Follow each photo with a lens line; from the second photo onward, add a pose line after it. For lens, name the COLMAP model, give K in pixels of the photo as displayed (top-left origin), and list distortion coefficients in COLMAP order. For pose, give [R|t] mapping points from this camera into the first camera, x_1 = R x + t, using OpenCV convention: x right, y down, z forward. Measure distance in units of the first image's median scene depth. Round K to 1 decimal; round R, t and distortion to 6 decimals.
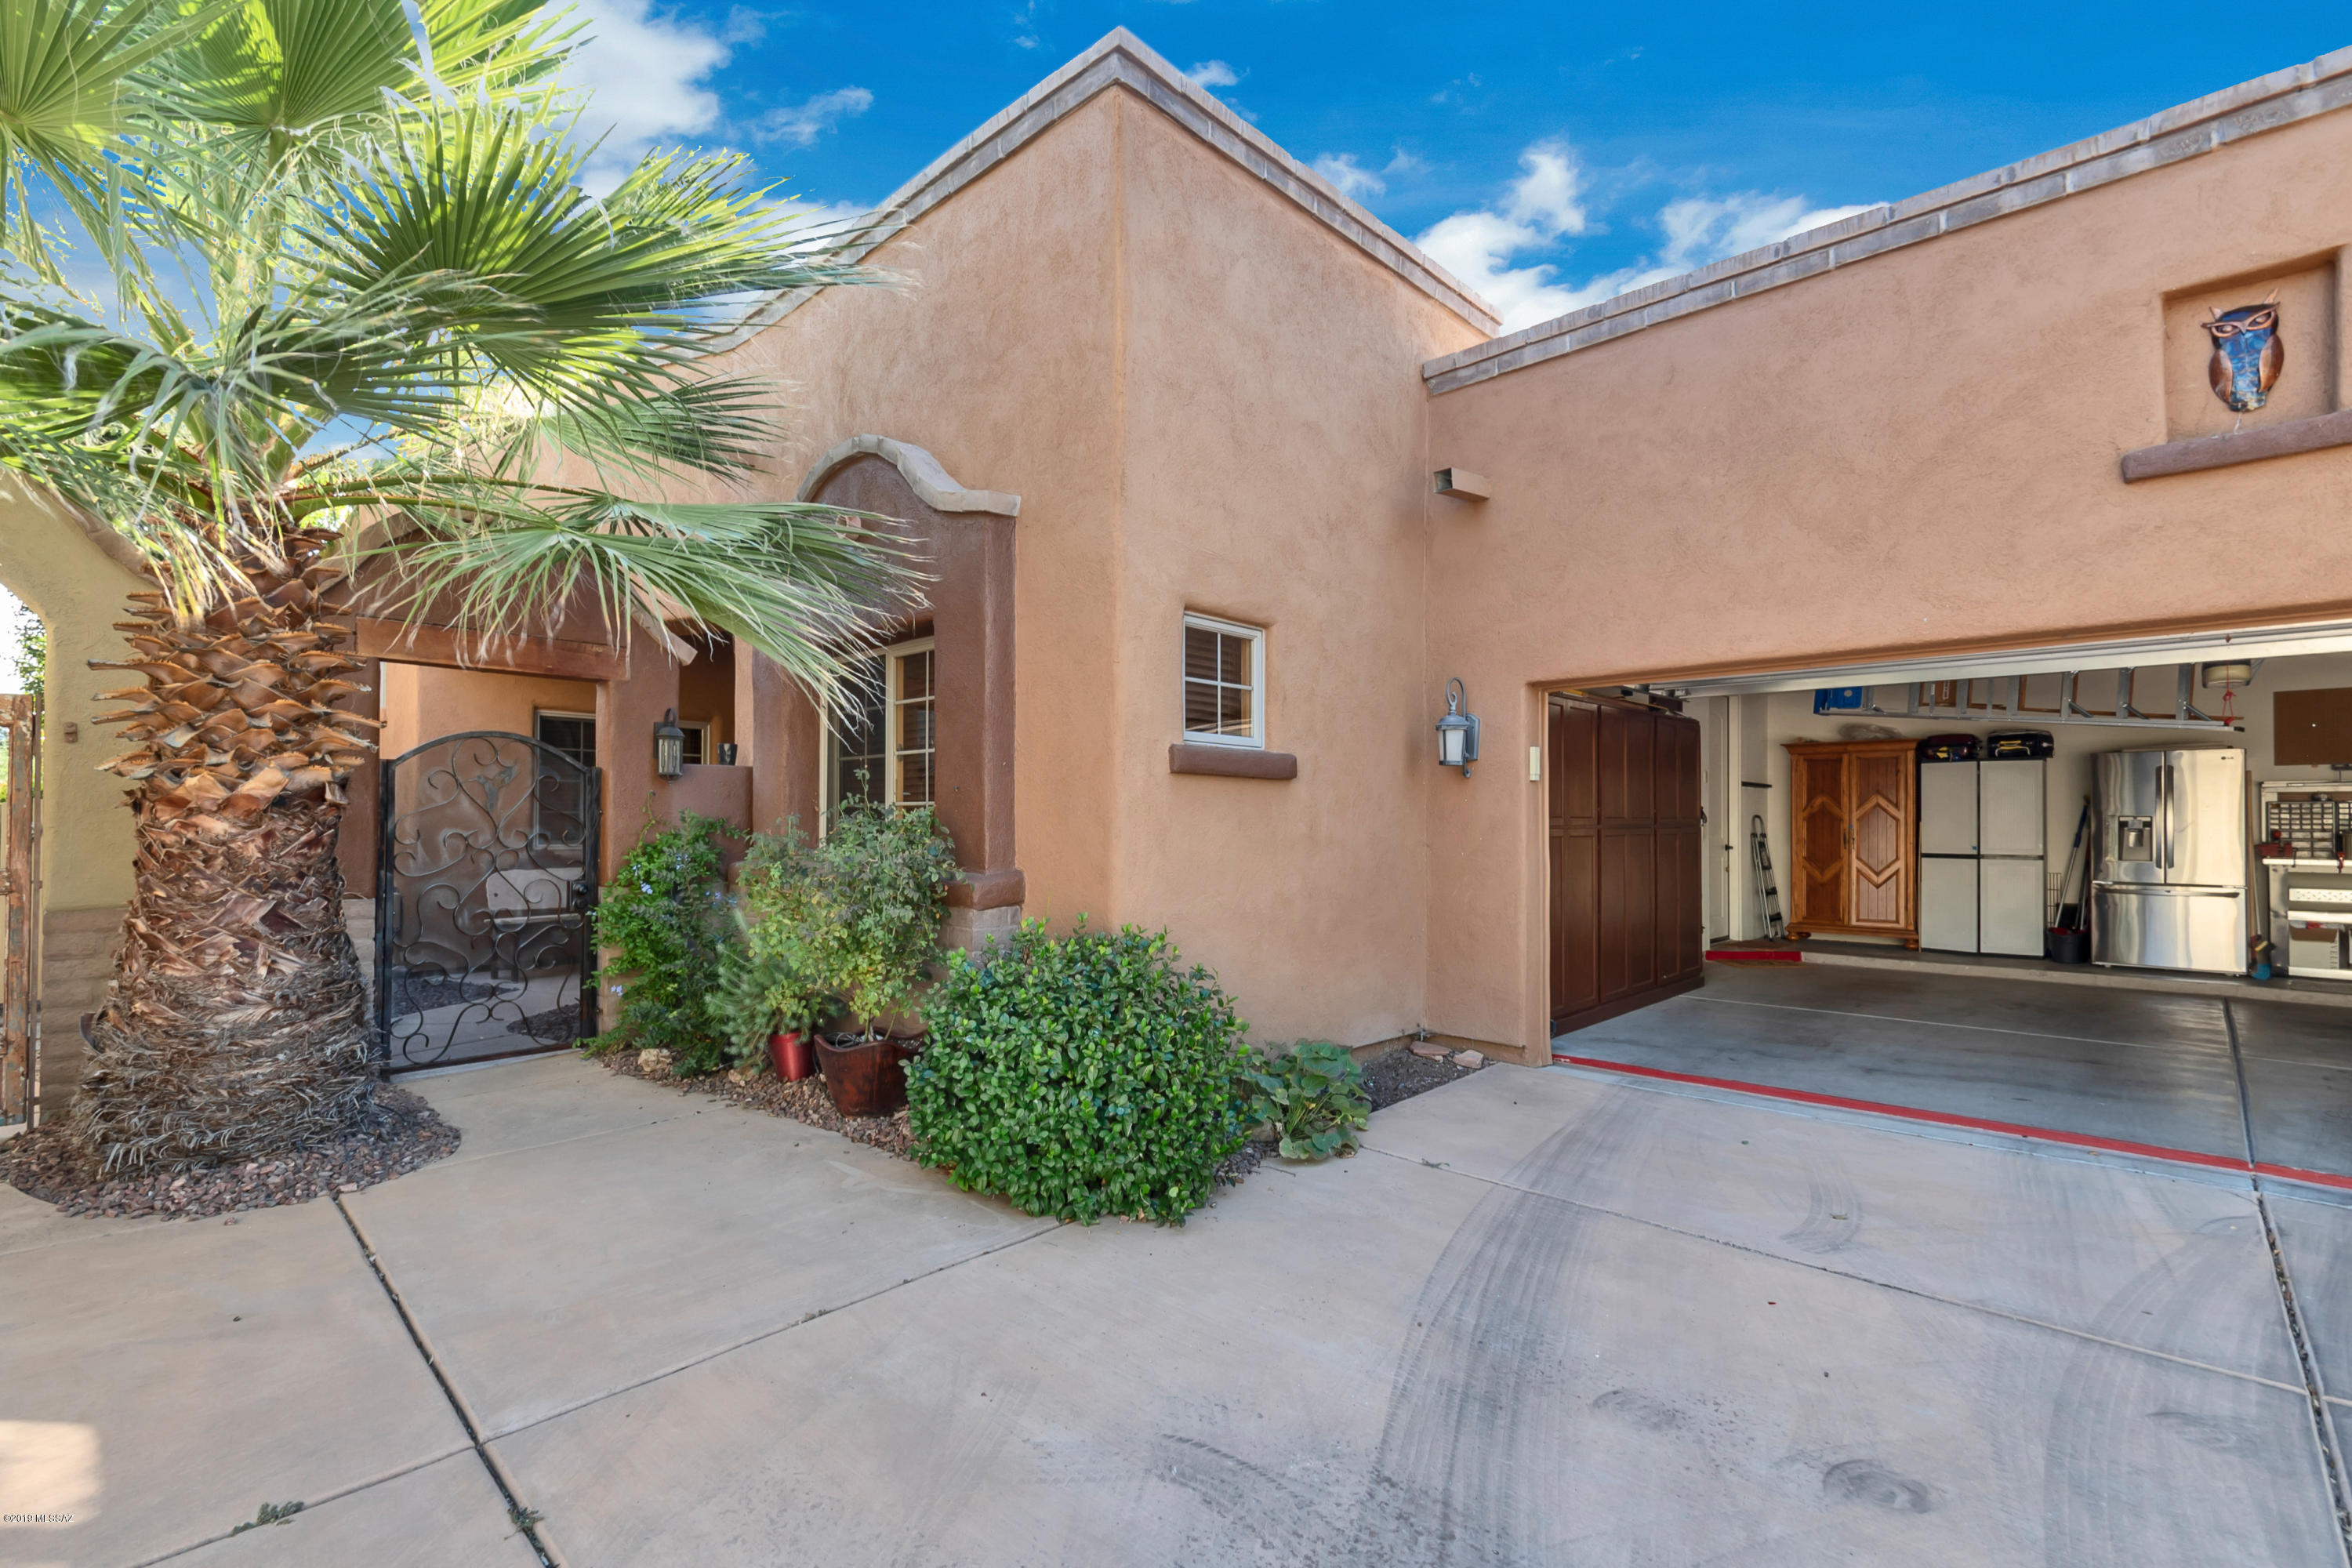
lens RADIAL K [[1067.5, 0, 1163.5], [0, 1067.5, 832.3], [0, 0, 1]] dist [0.000860, -0.000742]
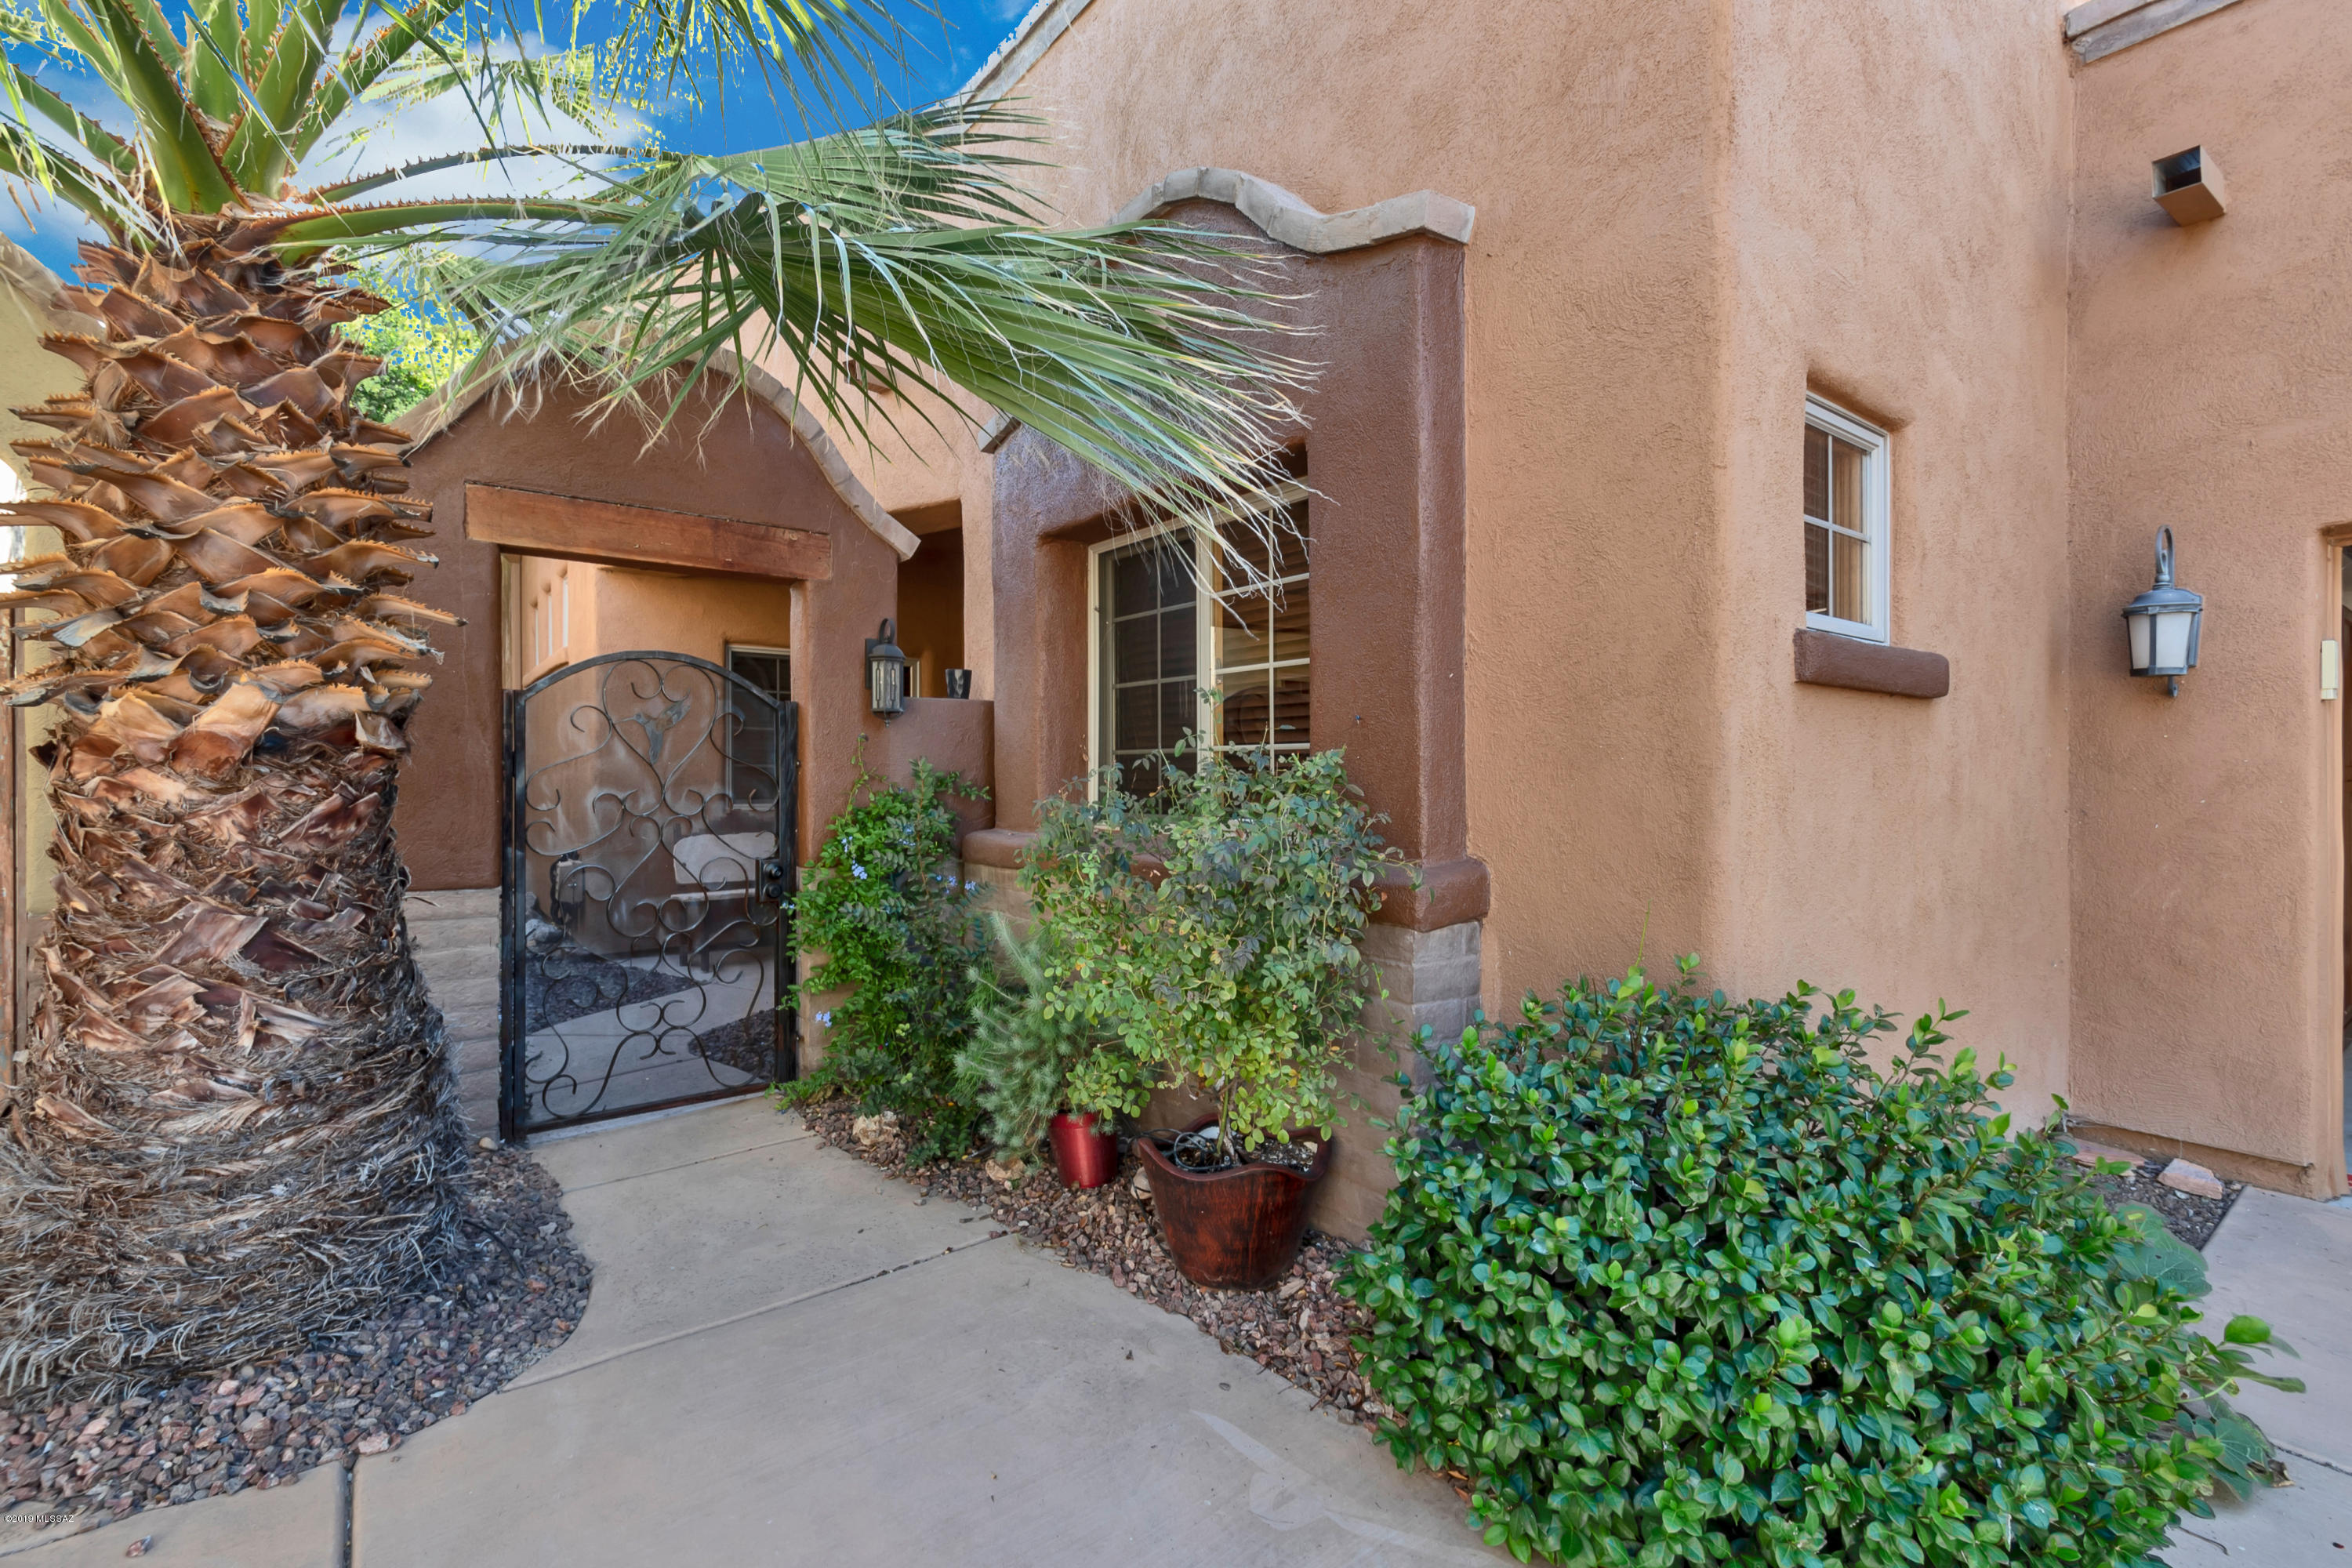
lens RADIAL K [[1049.2, 0, 1162.5], [0, 1049.2, 815.9], [0, 0, 1]] dist [0.001003, -0.000610]
pose [[0.988057, 0.002661, -0.154068, -0.255233], [0.001927, 0.999559, 0.029627, -0.006209], [0.154079, -0.029570, 0.987616, 0.492689]]
